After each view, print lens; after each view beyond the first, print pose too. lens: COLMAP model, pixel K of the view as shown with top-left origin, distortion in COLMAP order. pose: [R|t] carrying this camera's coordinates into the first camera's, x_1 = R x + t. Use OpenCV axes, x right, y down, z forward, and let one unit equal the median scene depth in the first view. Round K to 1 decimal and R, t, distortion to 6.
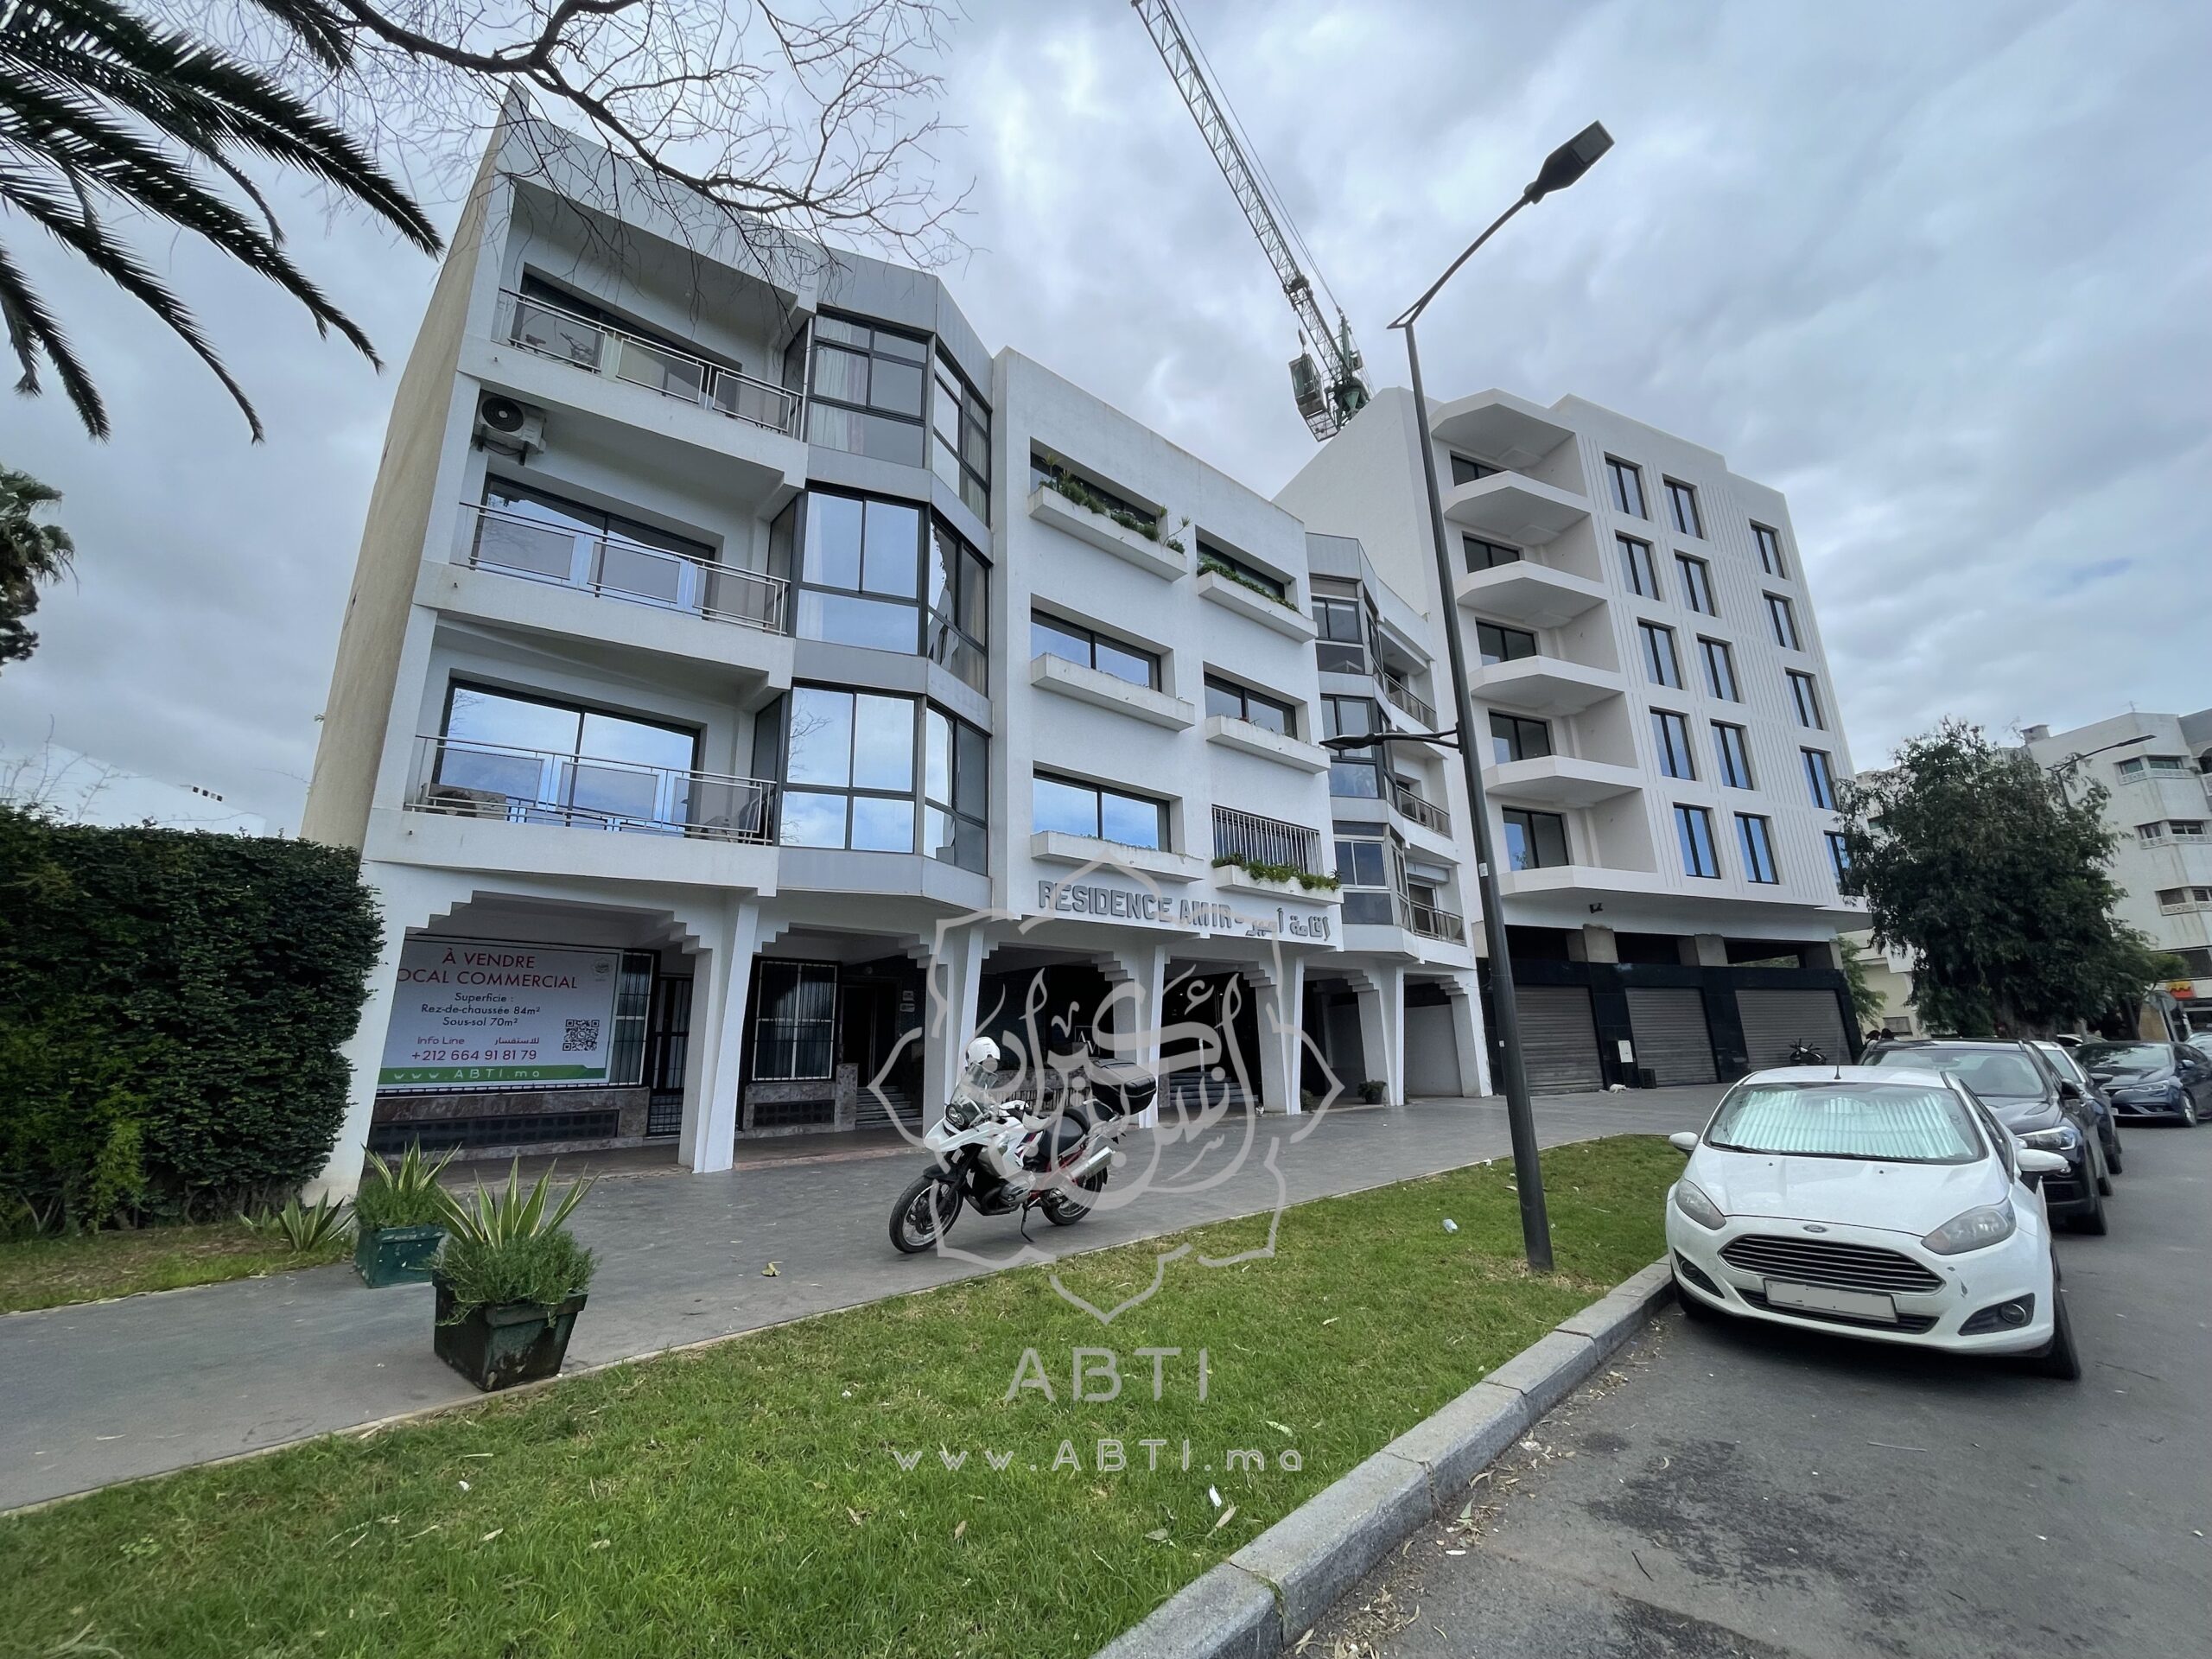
lens RADIAL K [[889.7, 0, 1100.0], [0, 889.7, 823.0], [0, 0, 1]] dist [-0.000452, 0.000118]
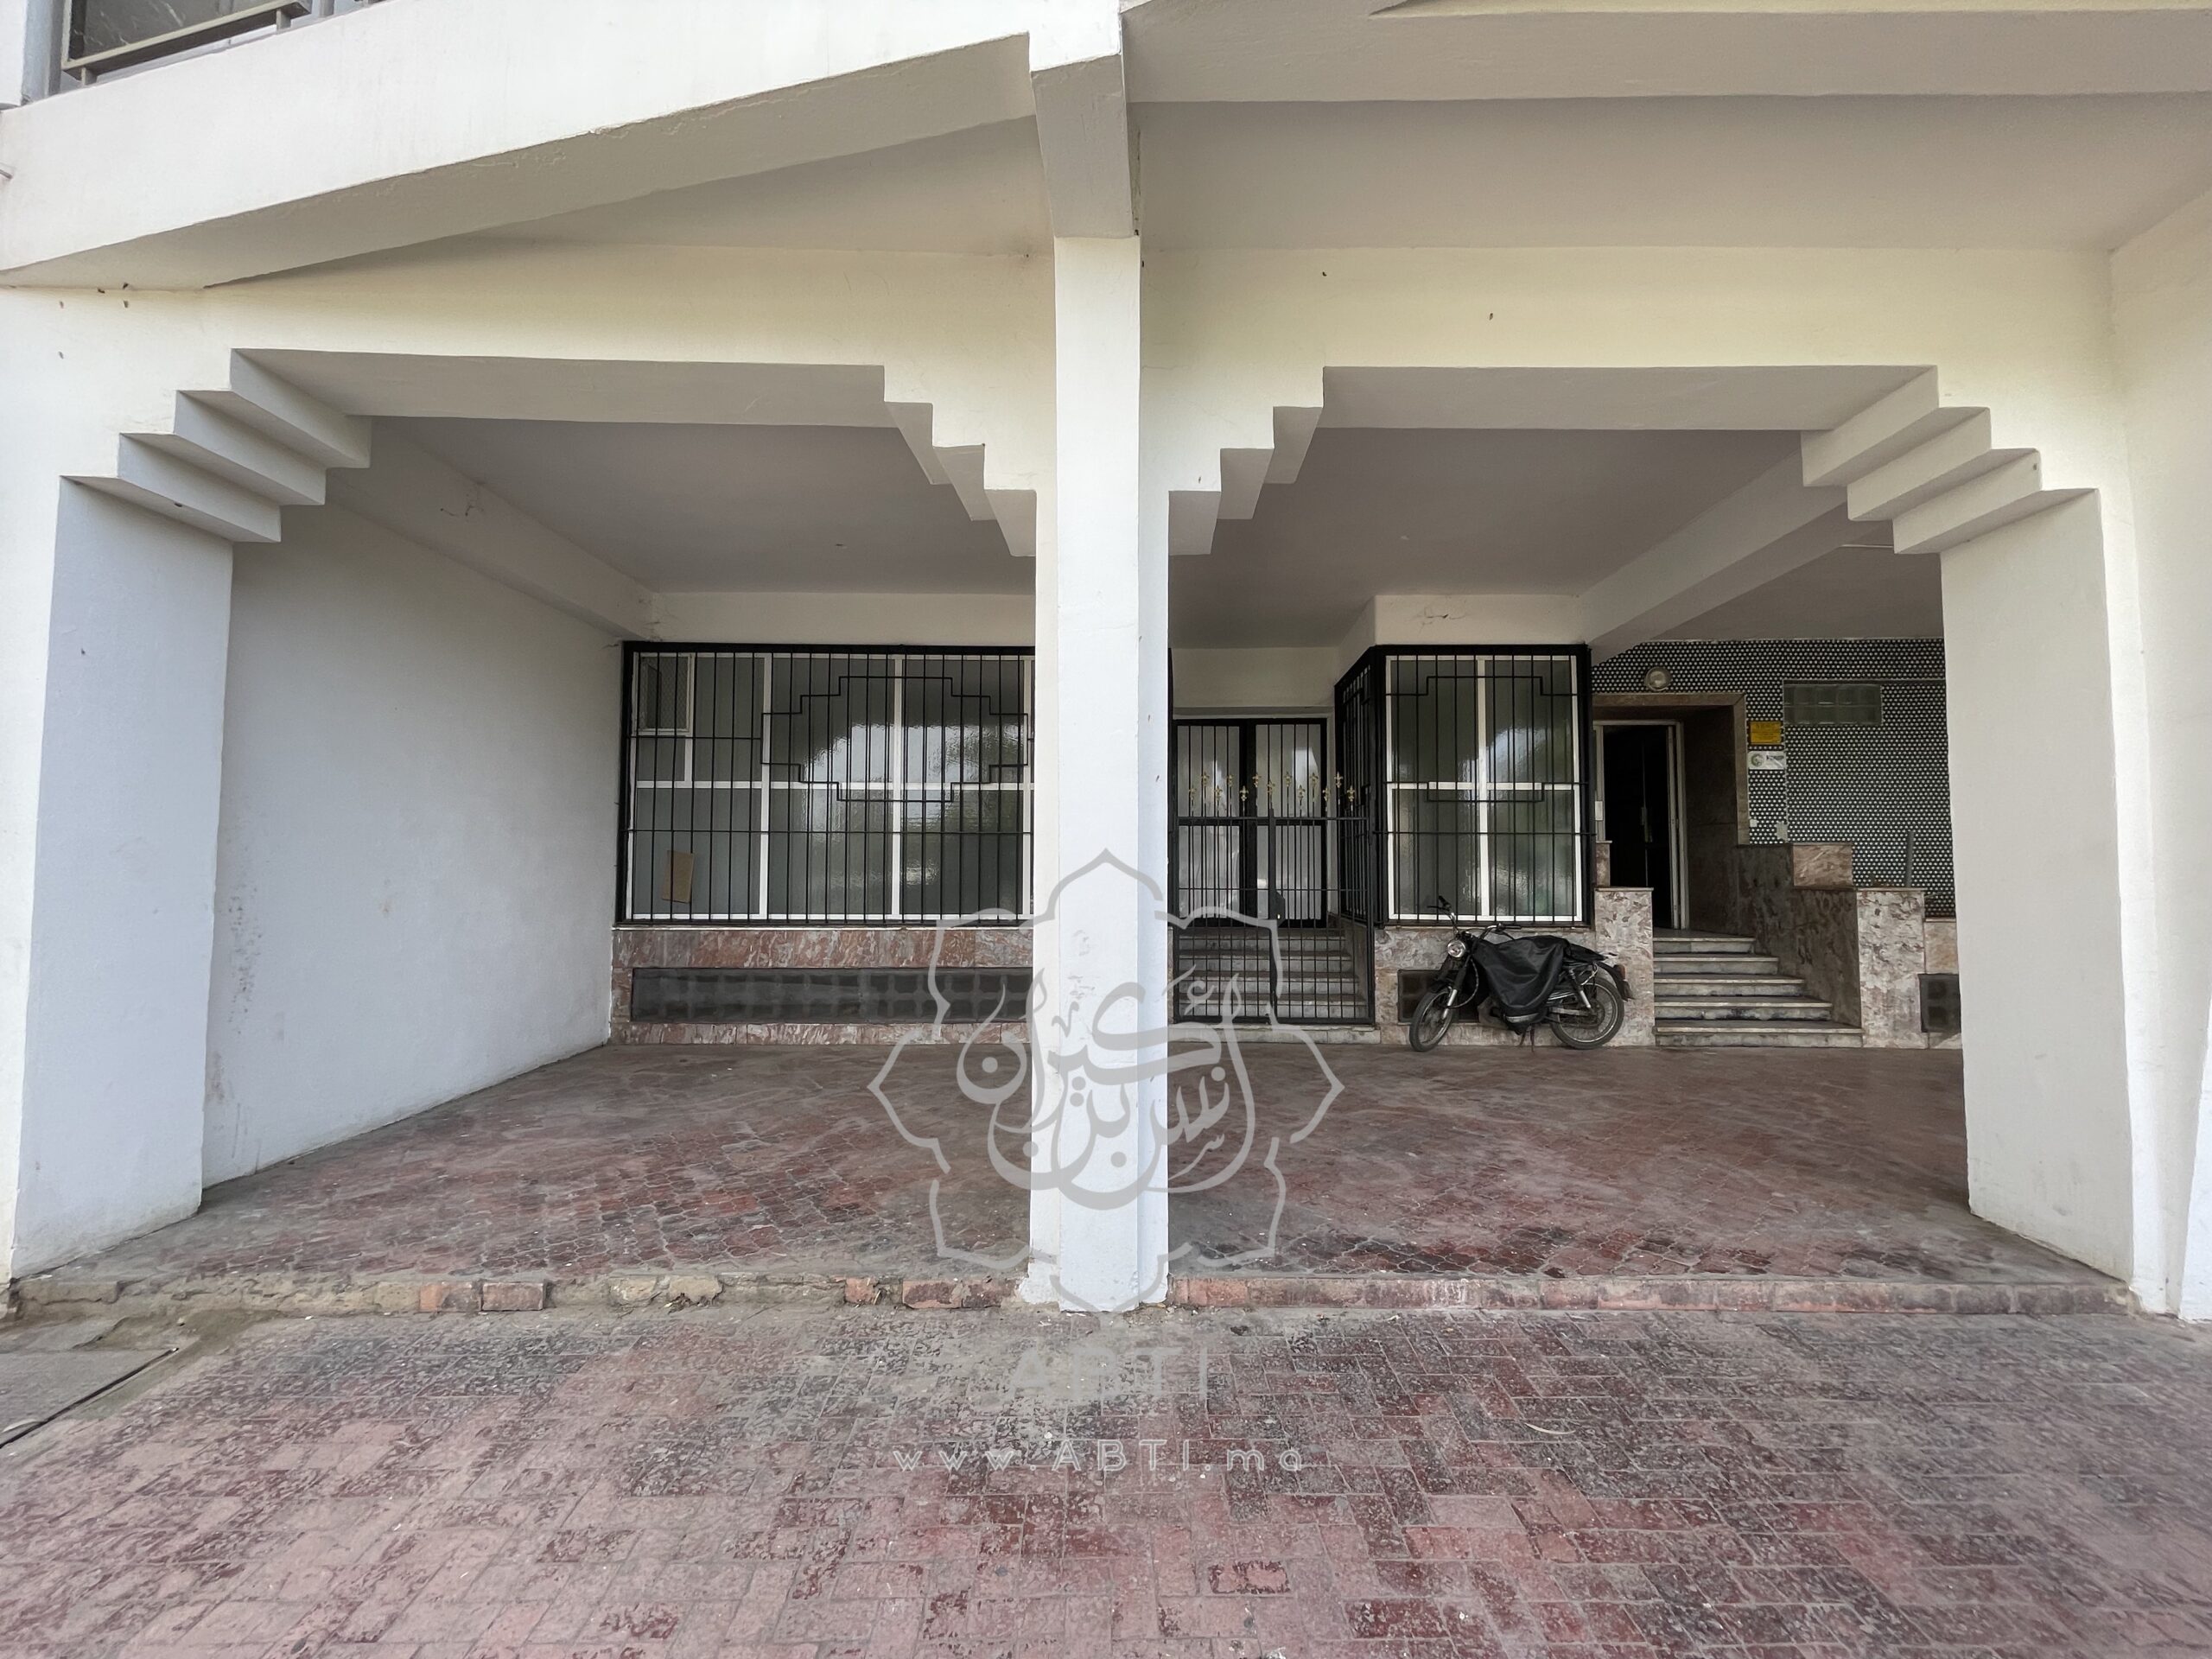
lens RADIAL K [[889.7, 0, 1103.3], [0, 889.7, 829.0], [0, 0, 1]] dist [-0.000452, 0.000118]
pose [[0.699199, -0.010926, -0.714844, -0.211874], [0.168287, 0.974303, 0.149712, 0.190999], [0.694838, -0.224978, 0.683070, 0.749562]]
